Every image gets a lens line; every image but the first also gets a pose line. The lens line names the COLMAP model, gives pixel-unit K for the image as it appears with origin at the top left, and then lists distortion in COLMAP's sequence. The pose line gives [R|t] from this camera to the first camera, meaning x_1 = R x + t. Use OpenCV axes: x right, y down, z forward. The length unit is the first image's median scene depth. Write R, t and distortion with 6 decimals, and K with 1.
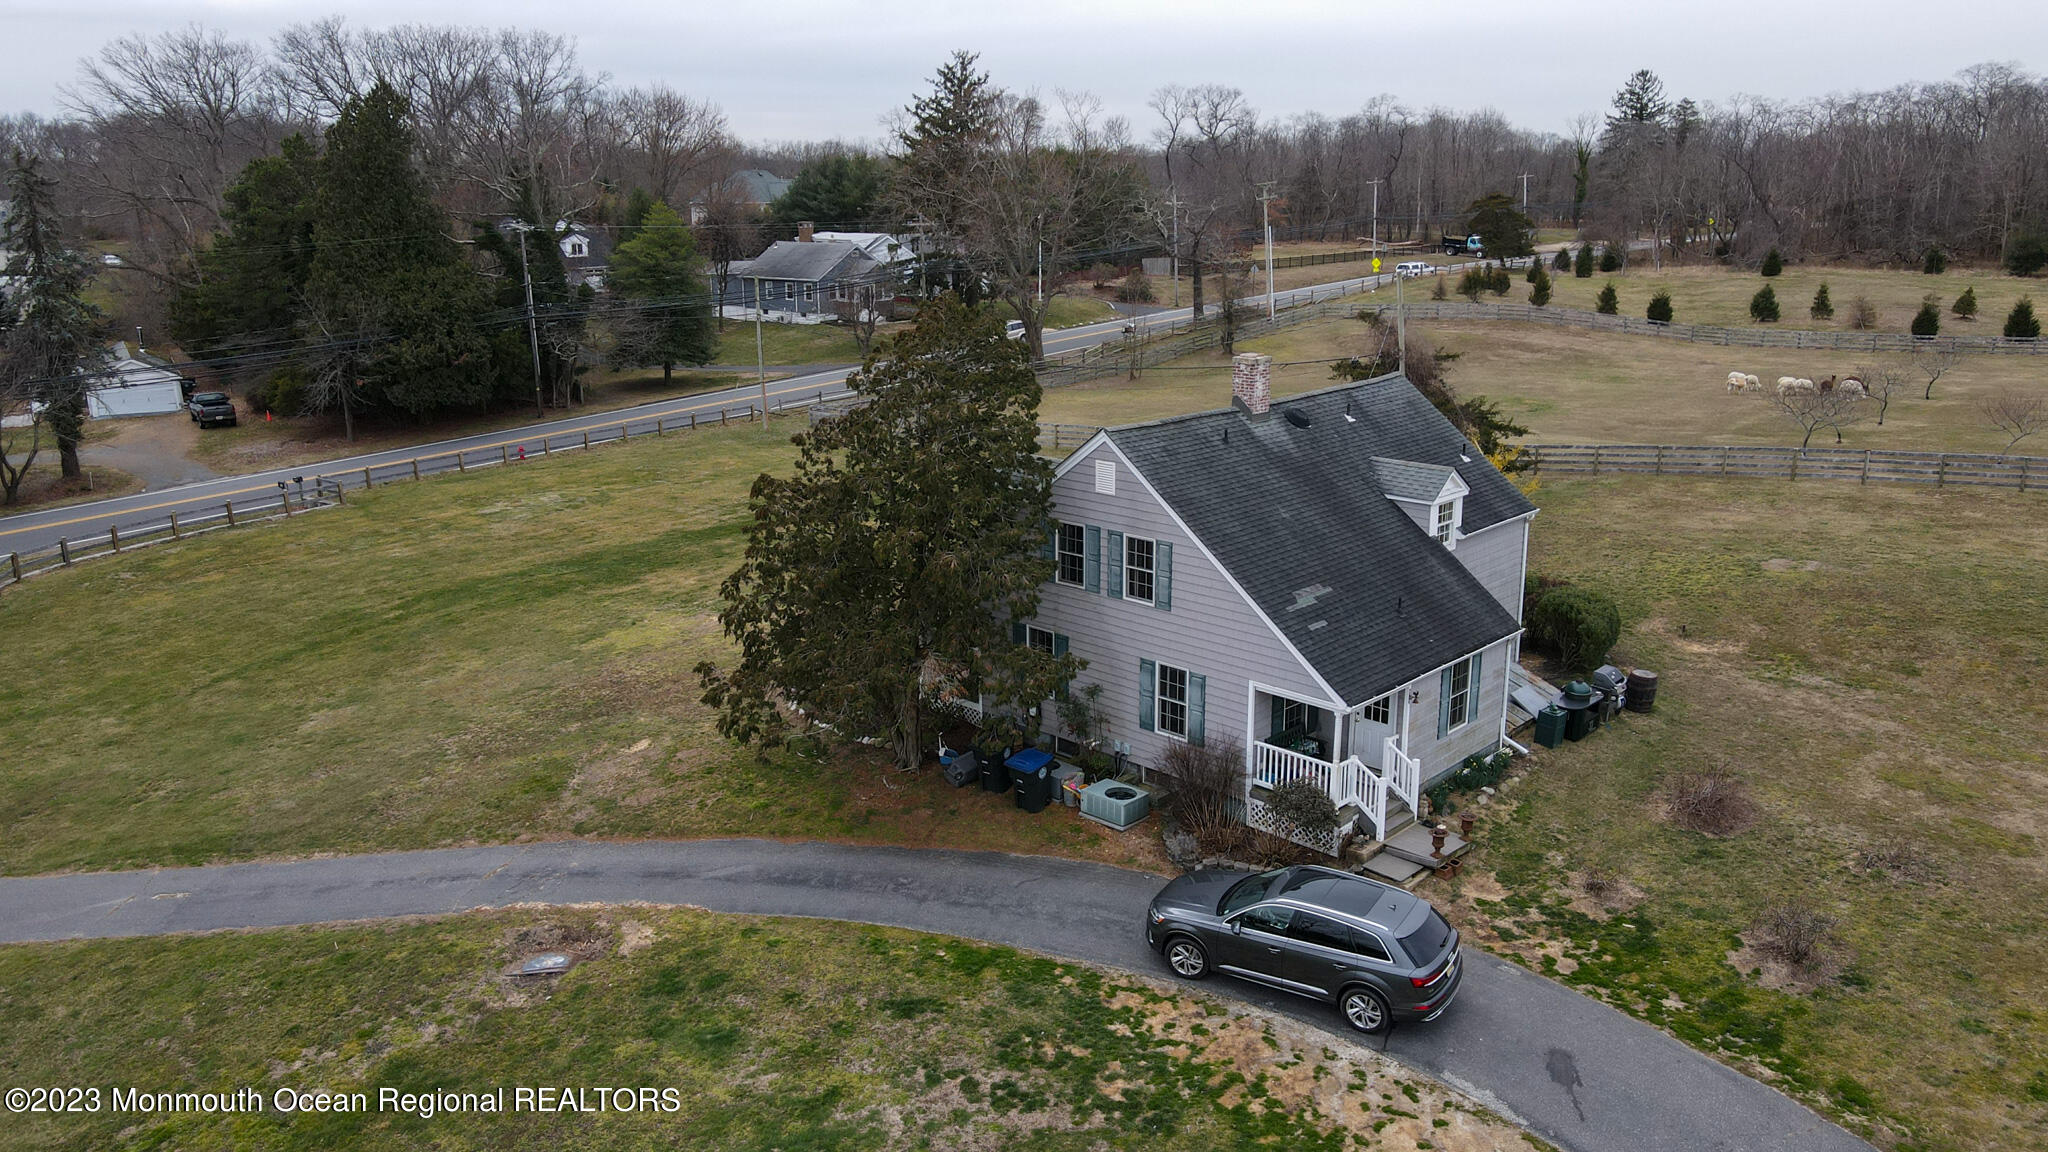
lens RADIAL K [[1501.3, 0, 1027.7], [0, 1501.3, 569.2], [0, 0, 1]] dist [0.005737, 0.023646]
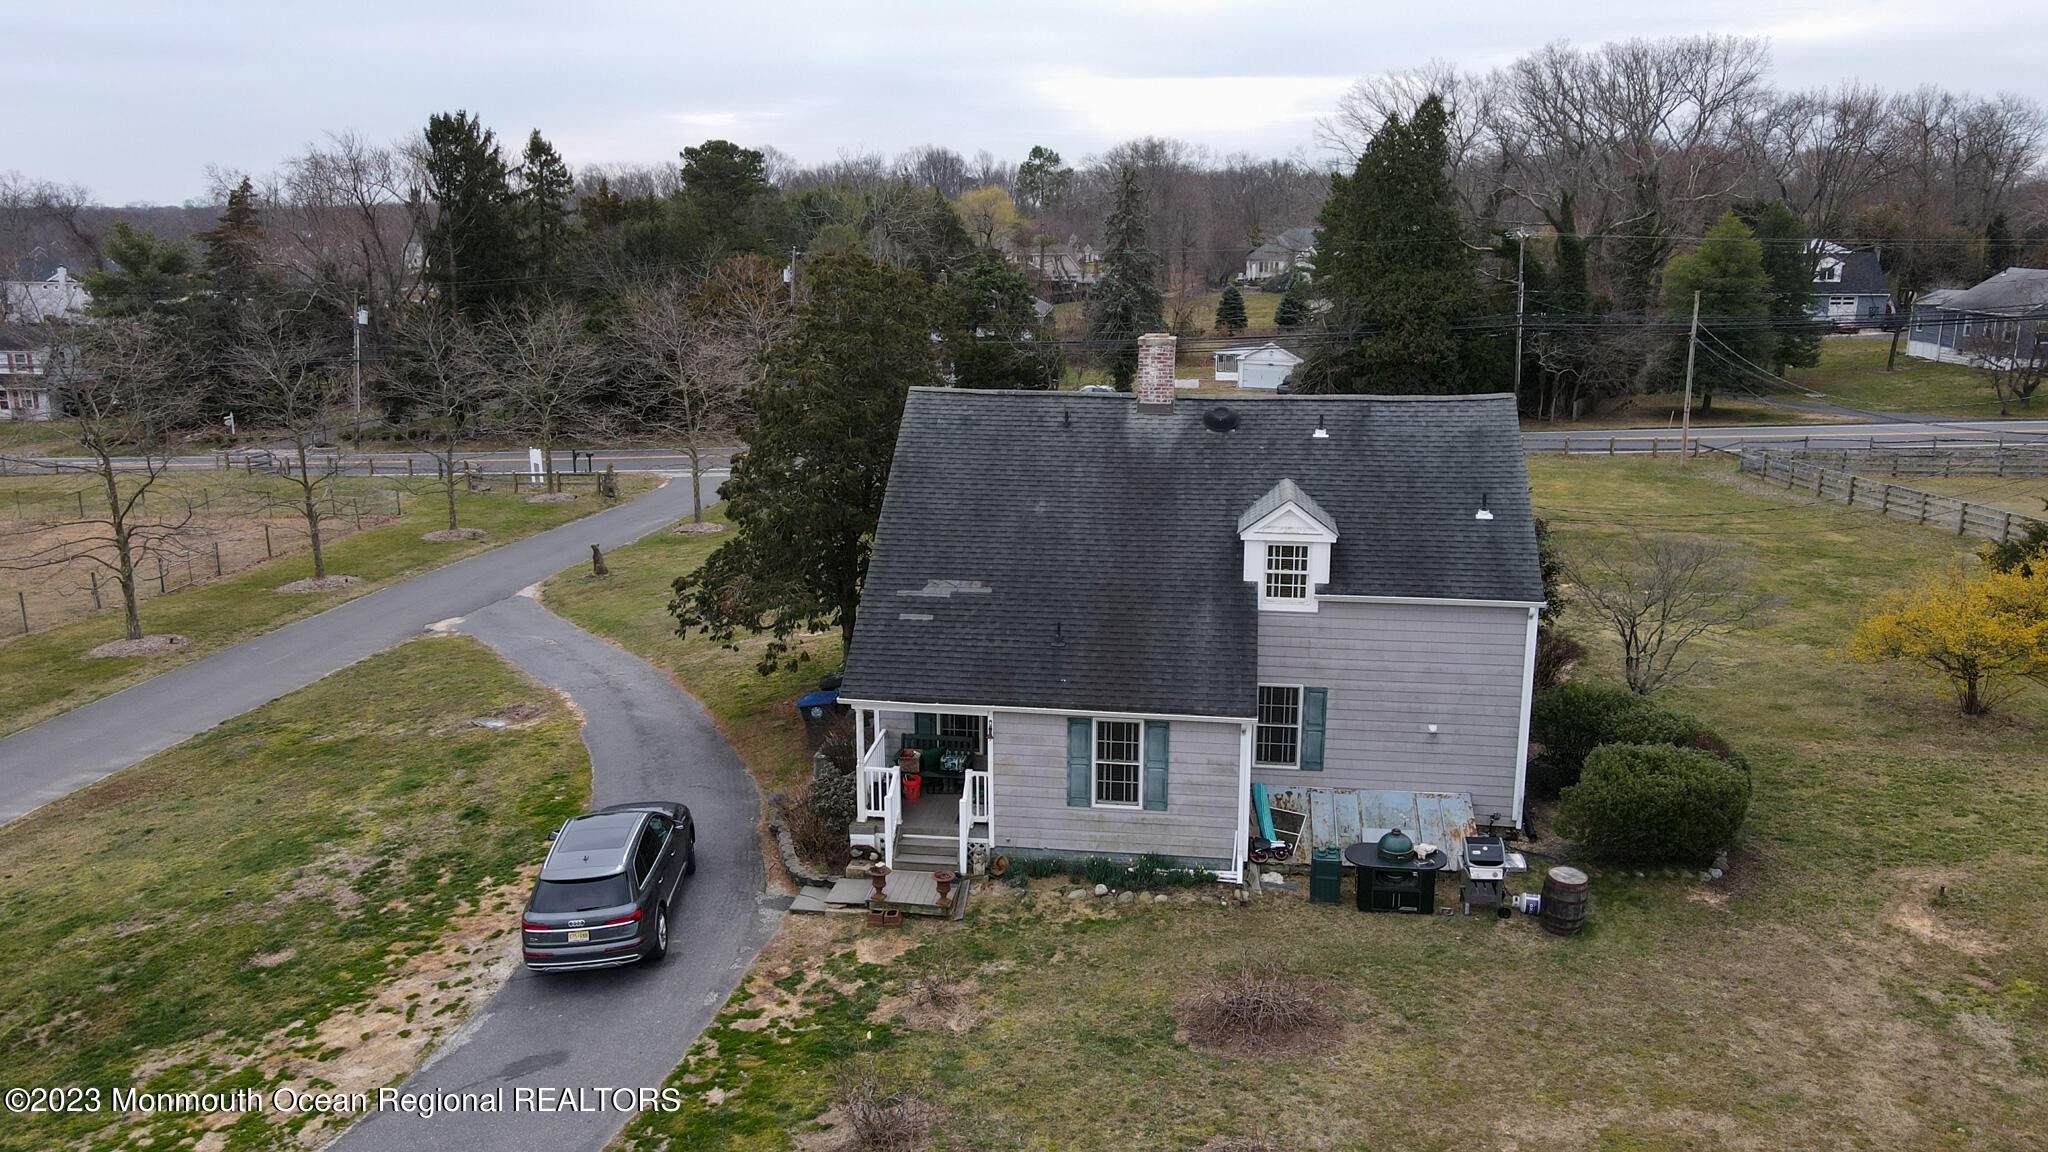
lens RADIAL K [[1501.3, 0, 1024.6], [0, 1501.3, 569.4], [0, 0, 1]] dist [0.005737, 0.023646]
pose [[0.587786, 0.192661, -0.785741, 0.814182], [-0.209059, 0.974414, 0.082533, -0.068238], [0.781538, 0.115755, 0.613024, 0.435946]]
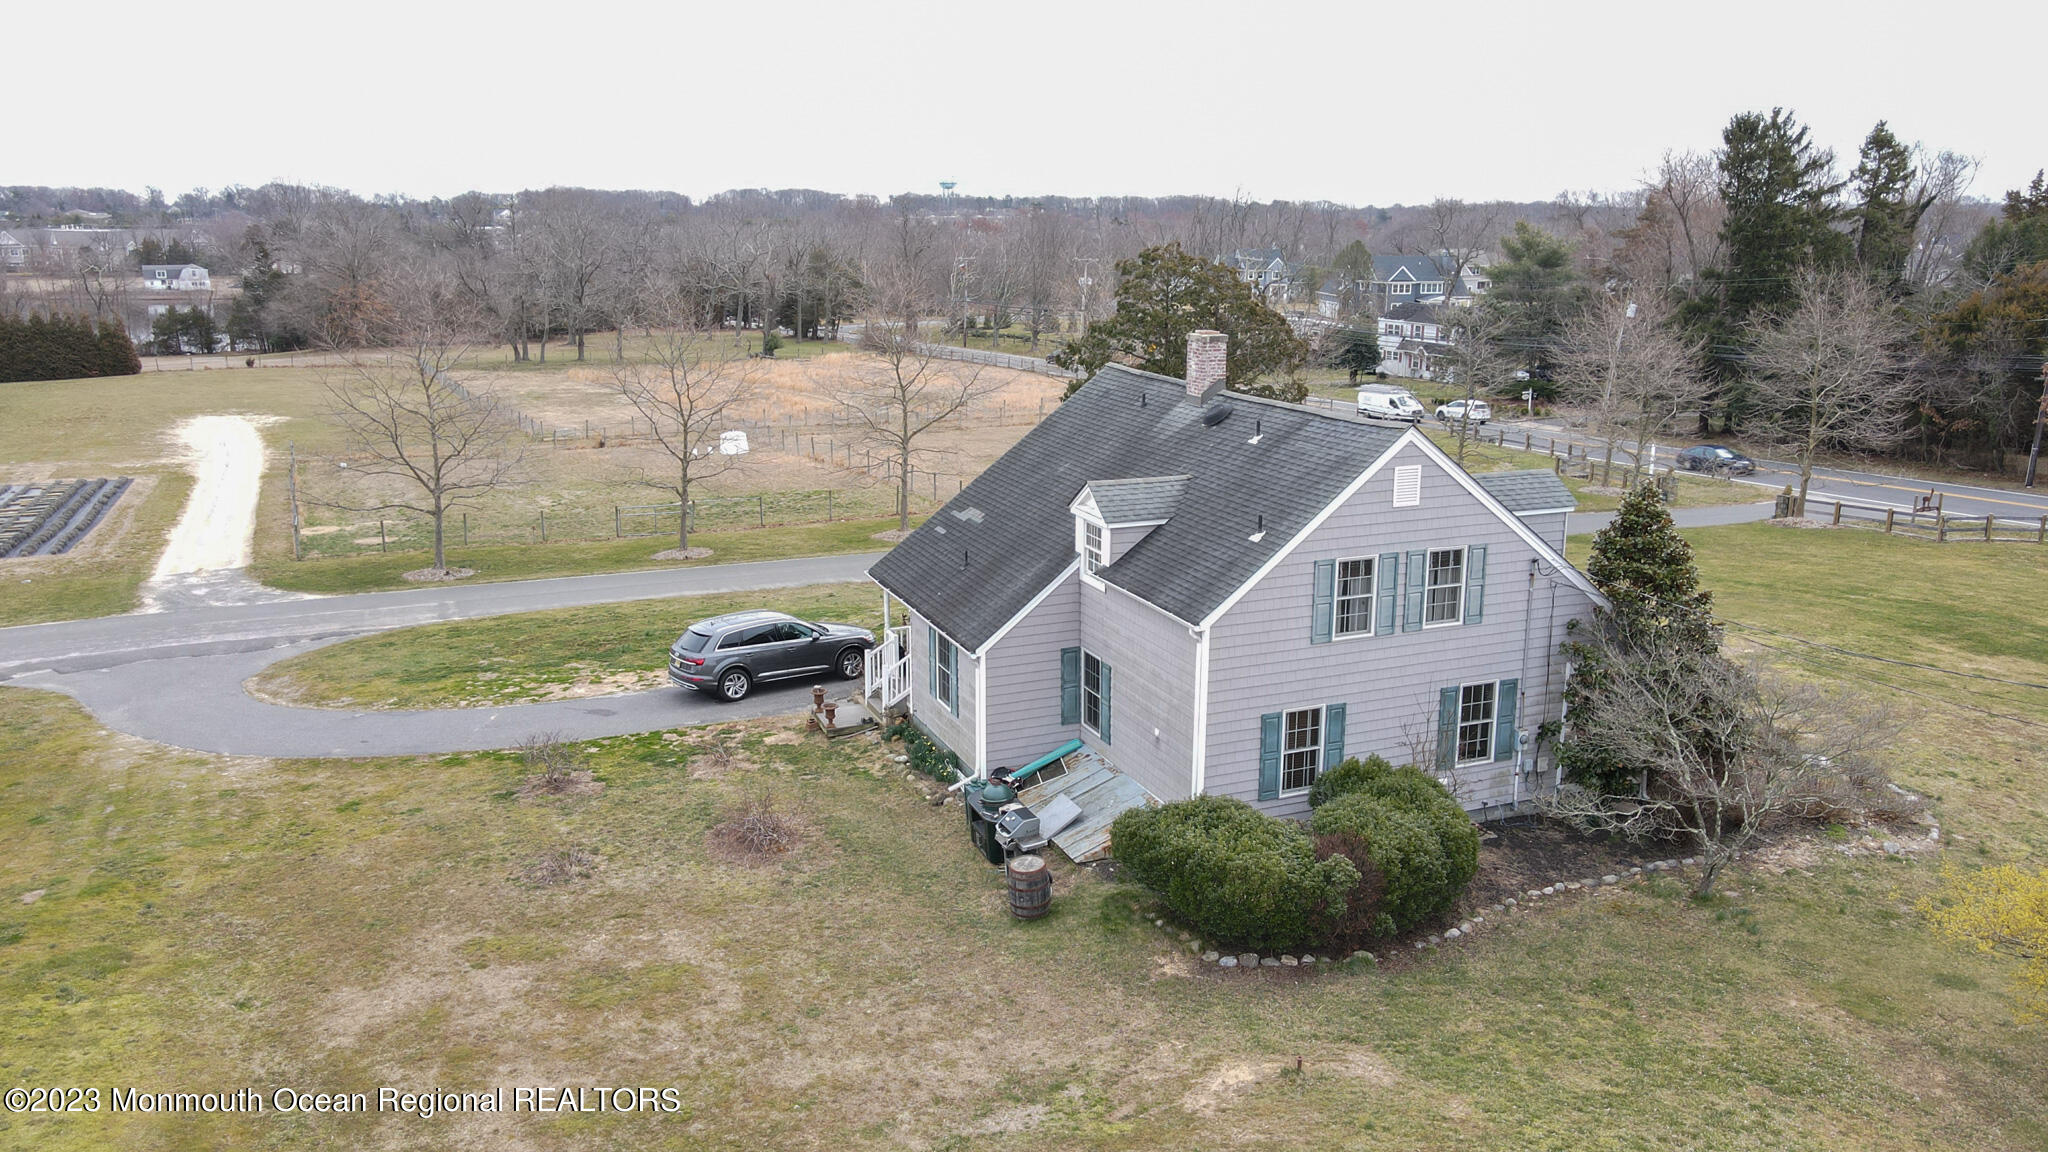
lens RADIAL K [[1501.3, 0, 1025.7], [0, 1501.3, 572.7], [0, 0, 1]] dist [0.005737, 0.023646]
pose [[-0.403863, 0.220584, -0.887827, 1.047665], [-0.232521, 0.913871, 0.332826, -0.290284], [0.884776, 0.340855, -0.317788, 1.256394]]
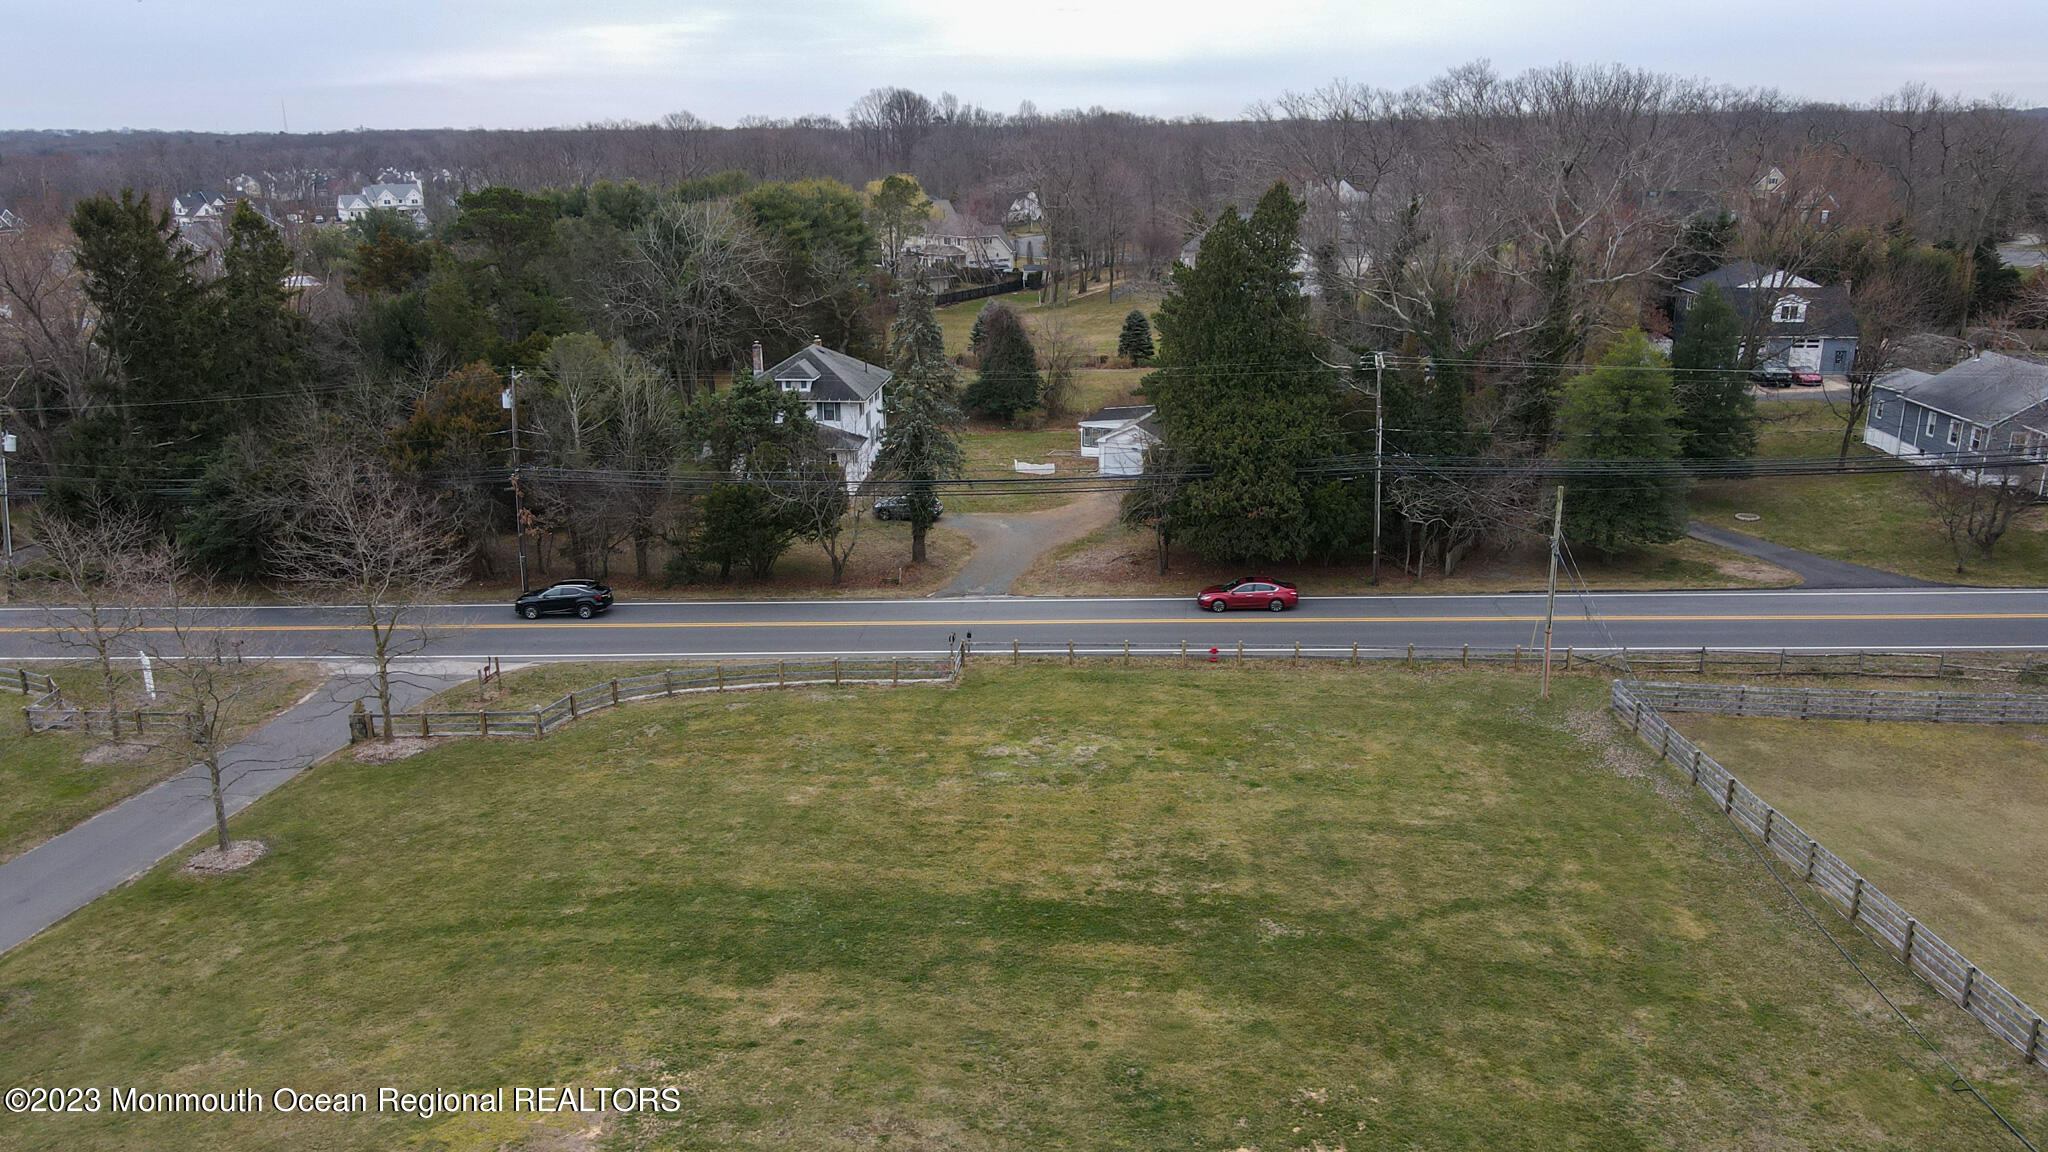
lens RADIAL K [[1501.3, 0, 1025.3], [0, 1501.3, 567.3], [0, 0, 1]] dist [0.005737, 0.023646]
pose [[0.585477, 0.232141, -0.776741, 0.583989], [-0.206345, 0.969241, 0.134137, -0.523133], [0.783989, 0.081743, 0.615370, 0.981171]]
